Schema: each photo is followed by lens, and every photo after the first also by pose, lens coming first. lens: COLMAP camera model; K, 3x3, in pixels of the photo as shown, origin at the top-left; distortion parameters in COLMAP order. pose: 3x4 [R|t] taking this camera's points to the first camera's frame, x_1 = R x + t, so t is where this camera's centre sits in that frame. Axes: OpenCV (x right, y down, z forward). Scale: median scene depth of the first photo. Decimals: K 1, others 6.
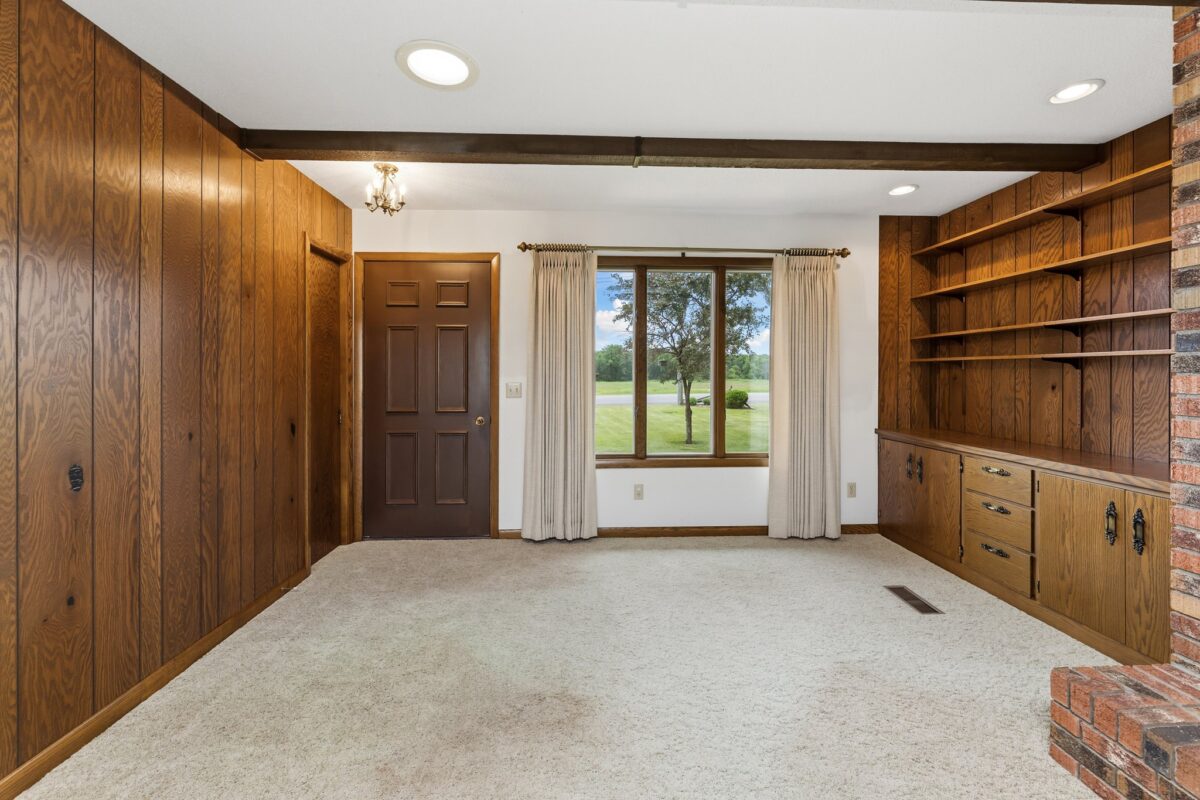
lens RADIAL K [[497.1, 0, 599.1], [0, 497.1, 373.7], [0, 0, 1]] dist [-0.000760, -0.000098]
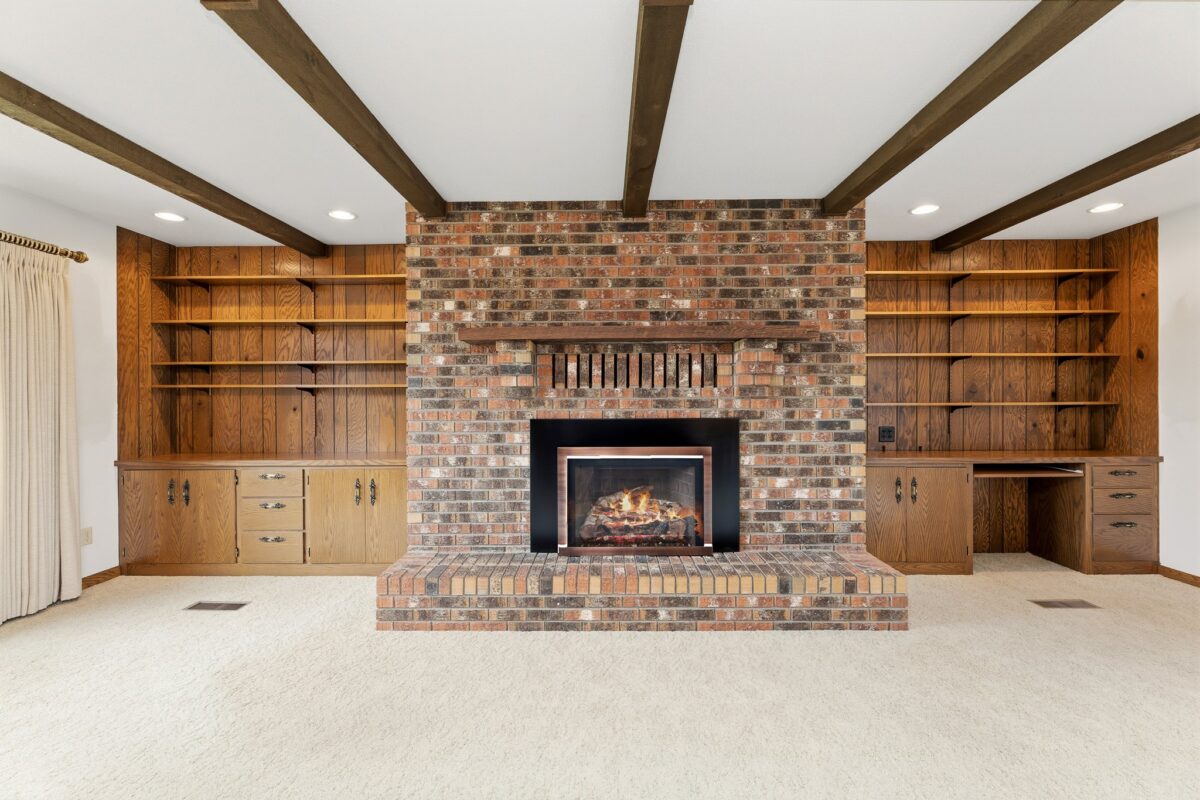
lens RADIAL K [[489.3, 0, 600.0], [0, 489.3, 400.0], [0, 0, 1]] dist [-0.000371, -0.000181]
pose [[0.055522, -0.005029, 0.998445, -0.323577], [0.005278, 0.999975, 0.004743, 0.000440], [-0.998444, 0.005007, 0.055547, 0.081024]]
